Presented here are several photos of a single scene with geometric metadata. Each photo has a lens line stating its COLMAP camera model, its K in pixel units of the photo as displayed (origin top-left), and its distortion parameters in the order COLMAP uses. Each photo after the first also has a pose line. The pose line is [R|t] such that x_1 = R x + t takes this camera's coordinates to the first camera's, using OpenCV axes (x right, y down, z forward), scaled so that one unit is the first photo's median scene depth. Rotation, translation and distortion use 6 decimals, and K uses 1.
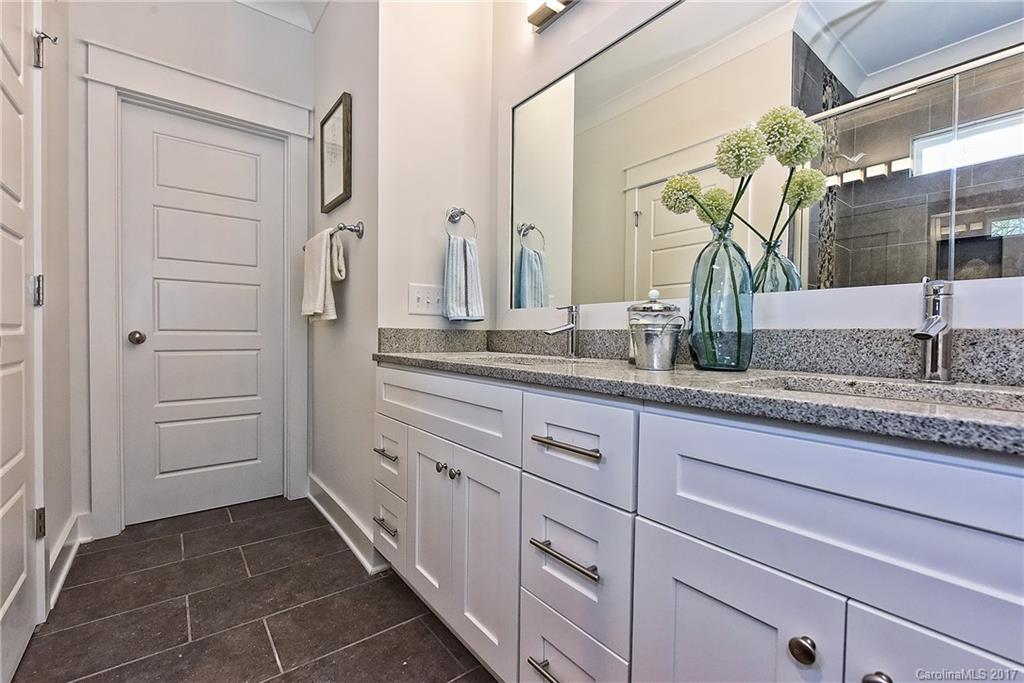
lens RADIAL K [[445.4, 0, 512.0], [0, 445.4, 341.5], [0, 0, 1]] dist [-0.001875, -0.000606]
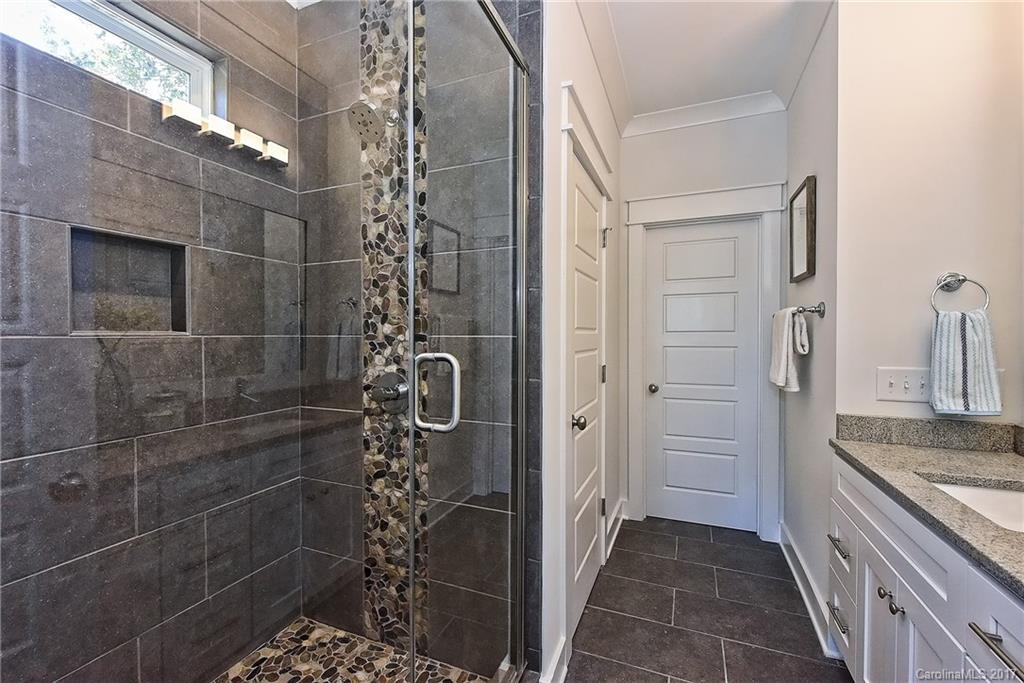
lens RADIAL K [[422.7, 0, 512.0], [0, 422.7, 341.5], [0, 0, 1]] dist [0.001350, 0.000110]
pose [[0.494554, -0.009782, -0.869092, 0.156482], [-0.010355, 0.999799, -0.017146, -0.153644], [0.869085, 0.017479, 0.494353, -0.108774]]
